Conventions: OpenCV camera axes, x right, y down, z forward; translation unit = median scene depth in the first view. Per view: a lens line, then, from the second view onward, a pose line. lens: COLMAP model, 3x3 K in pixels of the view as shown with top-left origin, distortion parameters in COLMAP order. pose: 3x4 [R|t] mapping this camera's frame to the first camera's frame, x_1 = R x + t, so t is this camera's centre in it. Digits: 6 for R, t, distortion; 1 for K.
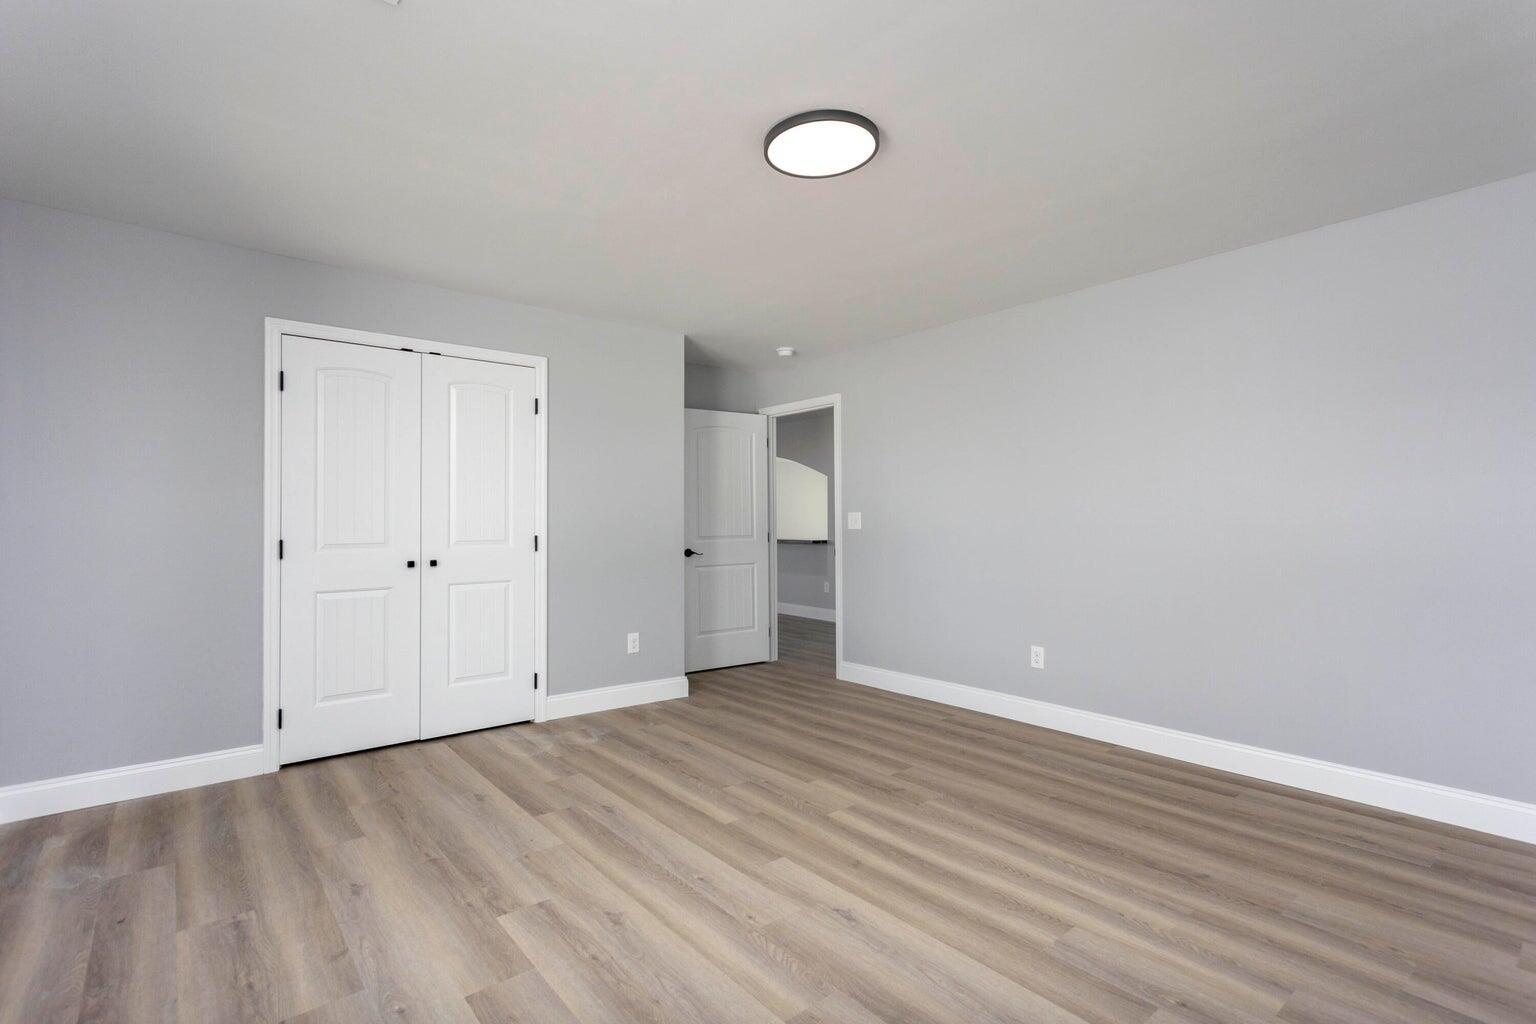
lens RADIAL K [[719.5, 0, 762.9], [0, 719.5, 511.3], [0, 0, 1]] dist [0.004990, 0.000907]
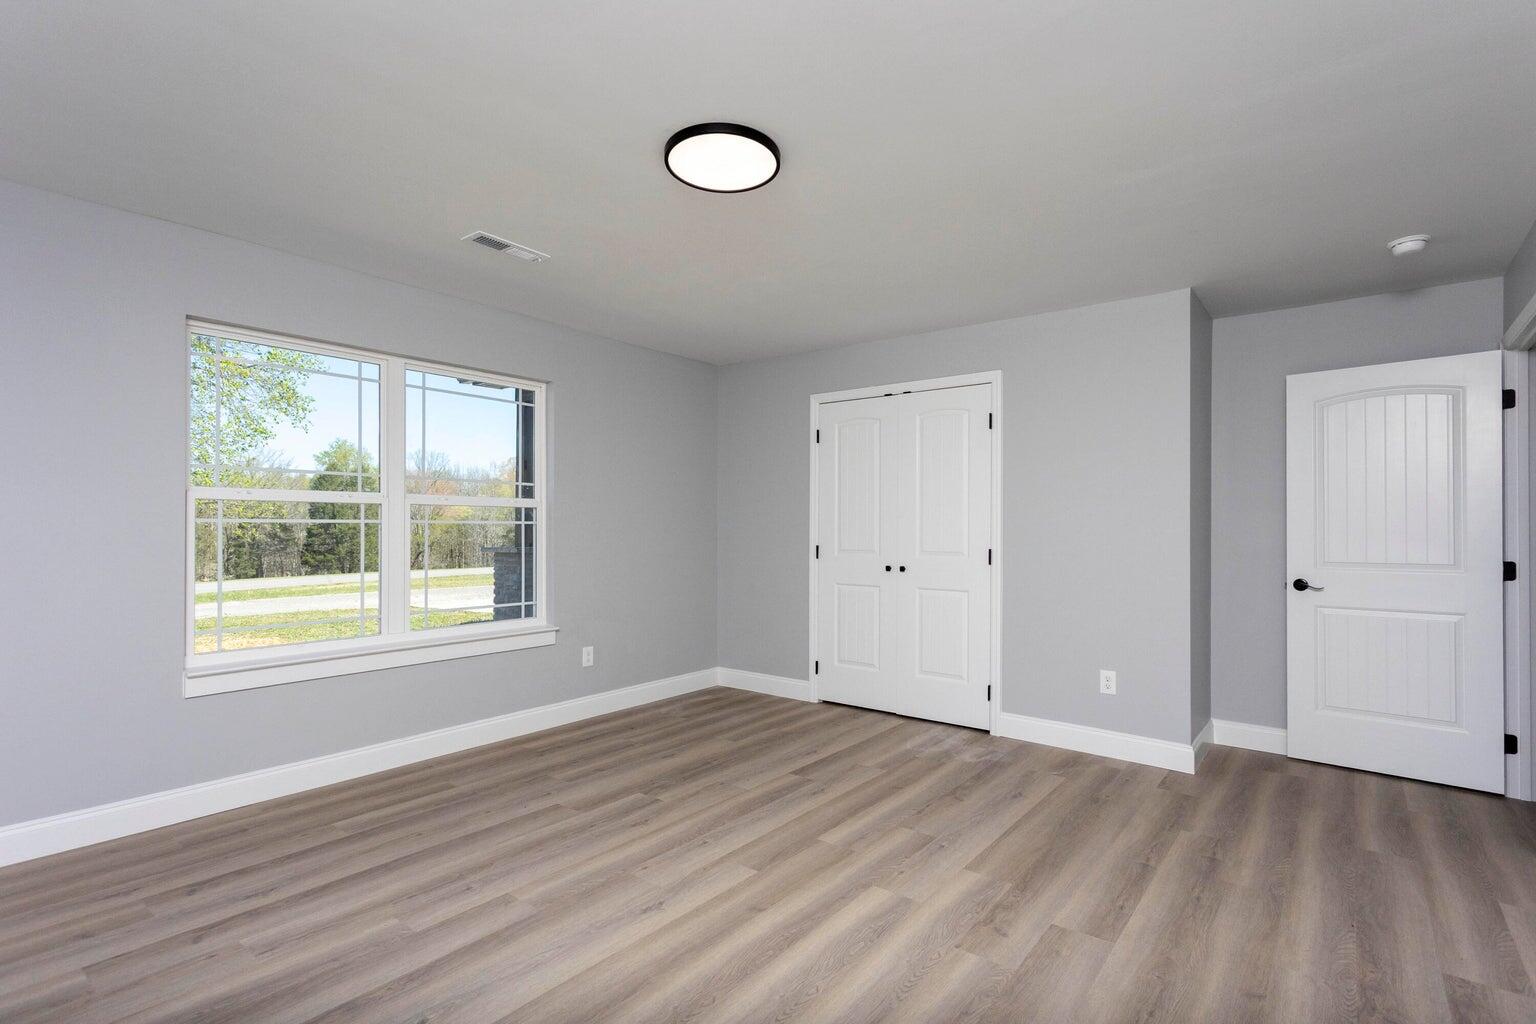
lens RADIAL K [[719.5, 0, 766.0], [0, 719.5, 518.1], [0, 0, 1]] dist [0.004990, 0.000907]
pose [[0.221847, -0.013451, -0.974989, 0.705991], [0.005813, 0.999905, -0.012472, 0.001951], [0.975064, -0.002900, 0.221904, 0.552982]]
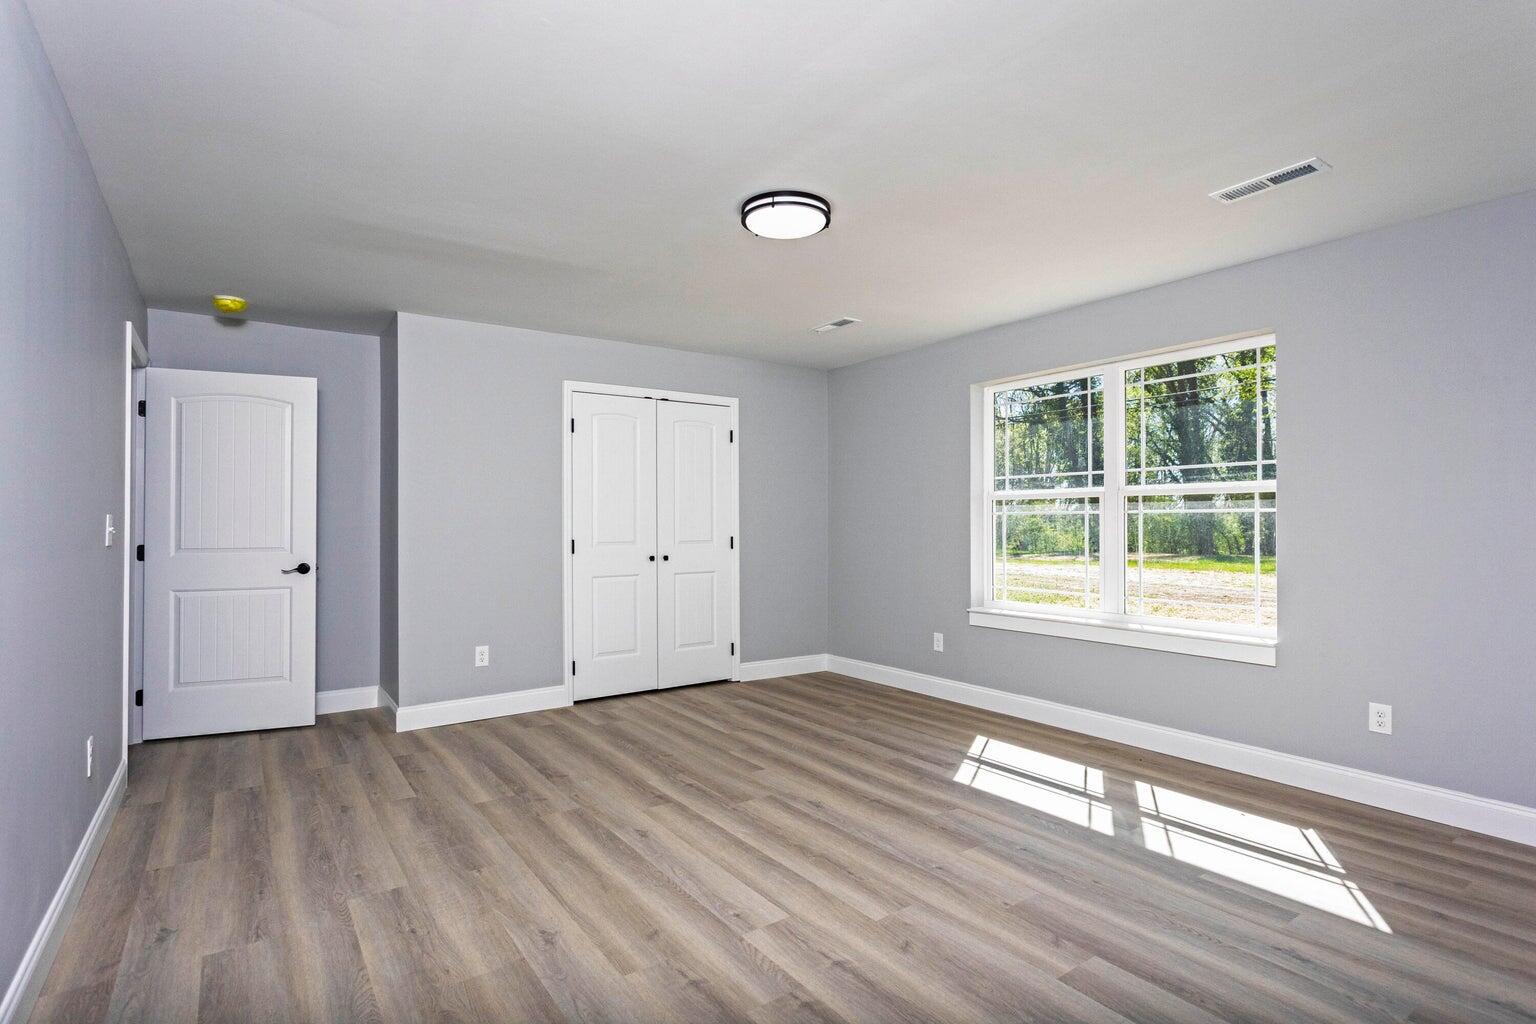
lens RADIAL K [[737.1, 0, 761.0], [0, 737.1, 510.9], [0, 0, 1]] dist [-0.002190, 0.004620]
pose [[0.995427, -0.001779, -0.095508, -0.163803], [0.001404, 0.999991, -0.003997, -0.008911], [0.095514, 0.003844, 0.995421, -0.367314]]
